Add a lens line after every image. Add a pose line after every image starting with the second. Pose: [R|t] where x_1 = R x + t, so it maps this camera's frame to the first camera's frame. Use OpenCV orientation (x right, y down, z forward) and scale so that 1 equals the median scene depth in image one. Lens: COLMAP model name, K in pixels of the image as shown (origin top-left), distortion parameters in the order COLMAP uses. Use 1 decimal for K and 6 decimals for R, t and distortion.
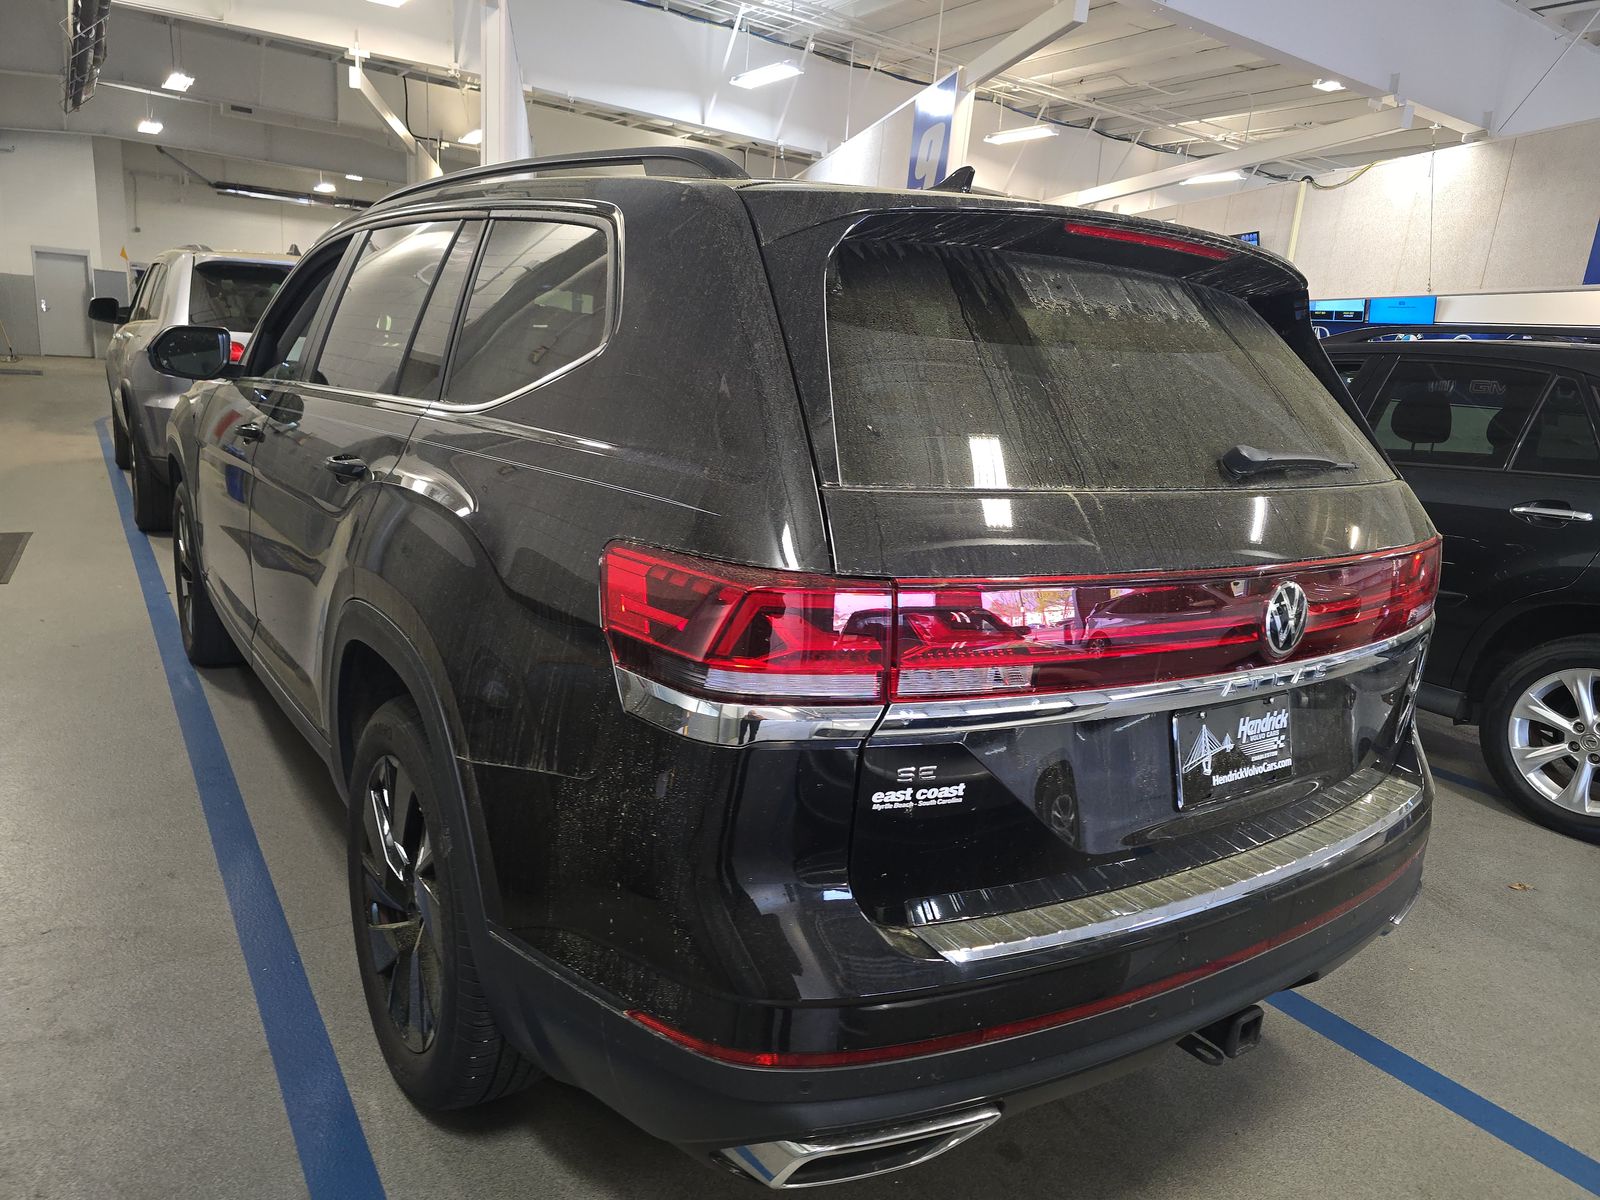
lens RADIAL K [[1081.6, 0, 806.2], [0, 1081.6, 603.1], [0, 0, 1]] dist [0.039943, -0.008093]
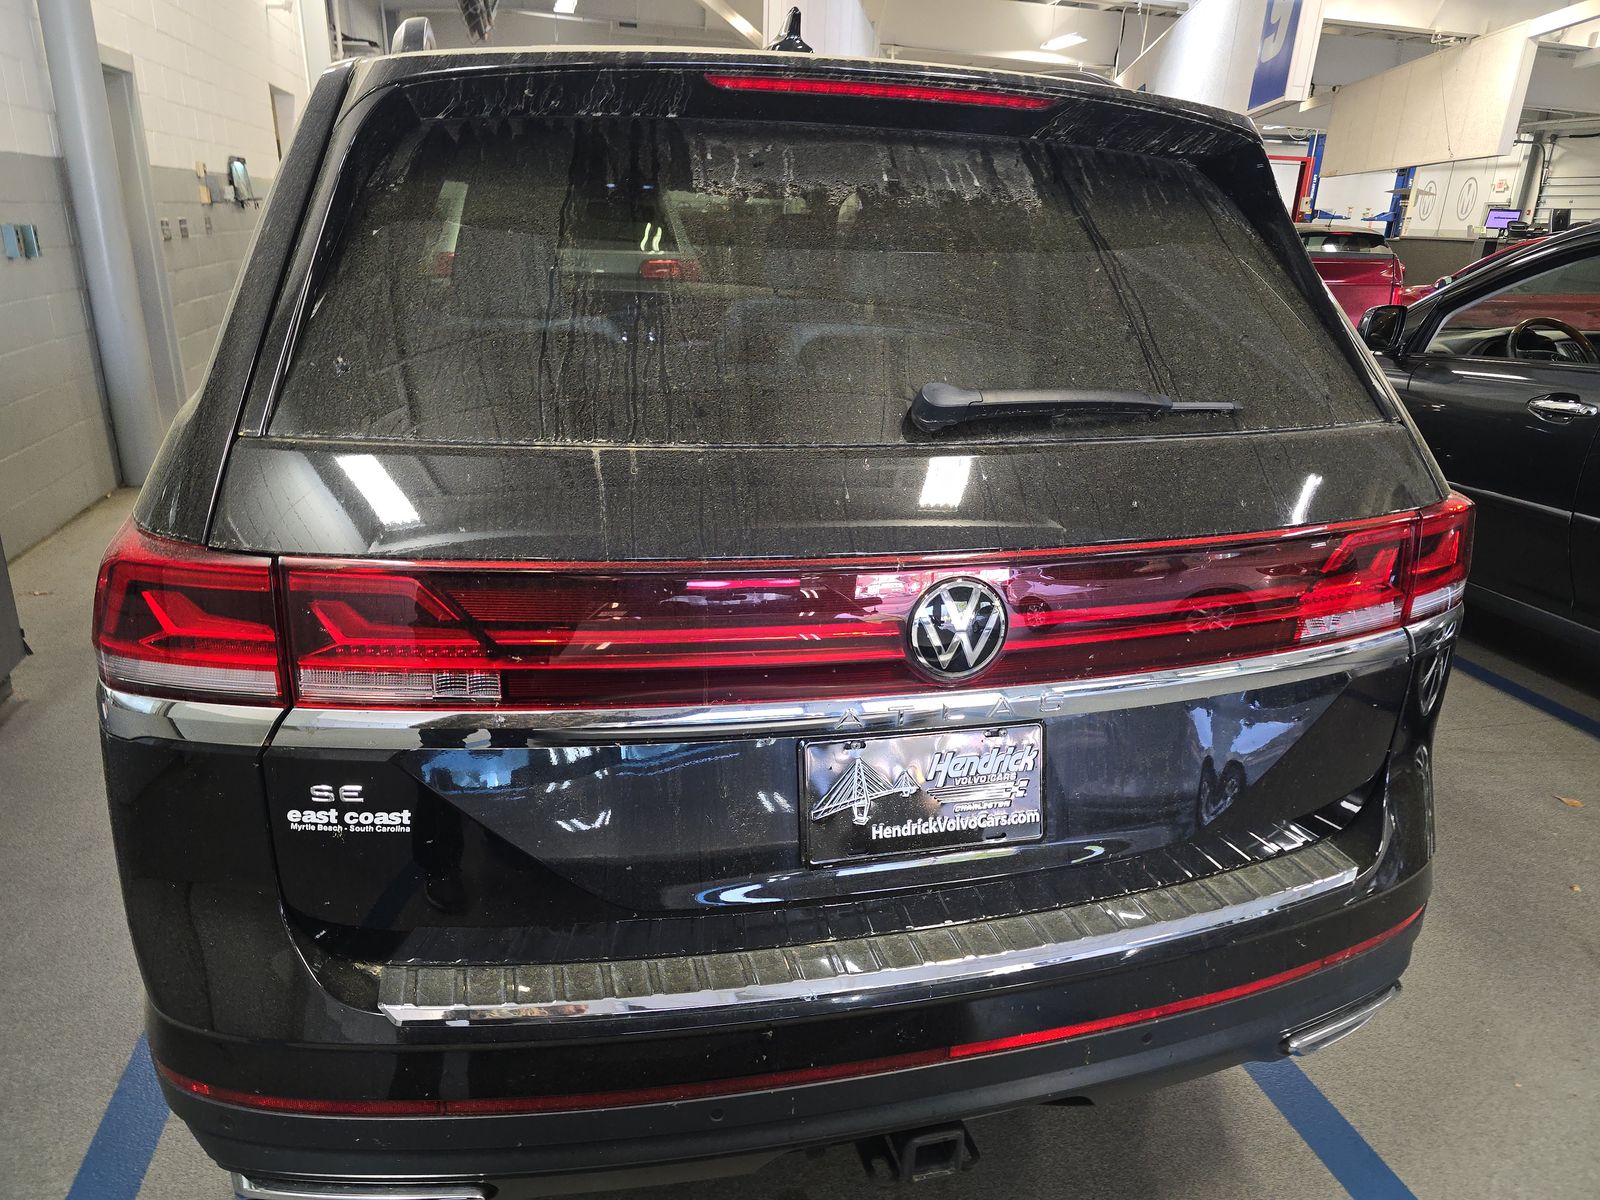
lens RADIAL K [[1081.6, 0, 804.8], [0, 1081.6, 606.5], [0, 0, 1]] dist [0.039943, -0.008093]
pose [[0.940137, 0.076016, -0.332210, 0.594855], [-0.044666, 0.993882, 0.101017, -0.069784], [0.337856, -0.080131, 0.937780, 0.305809]]
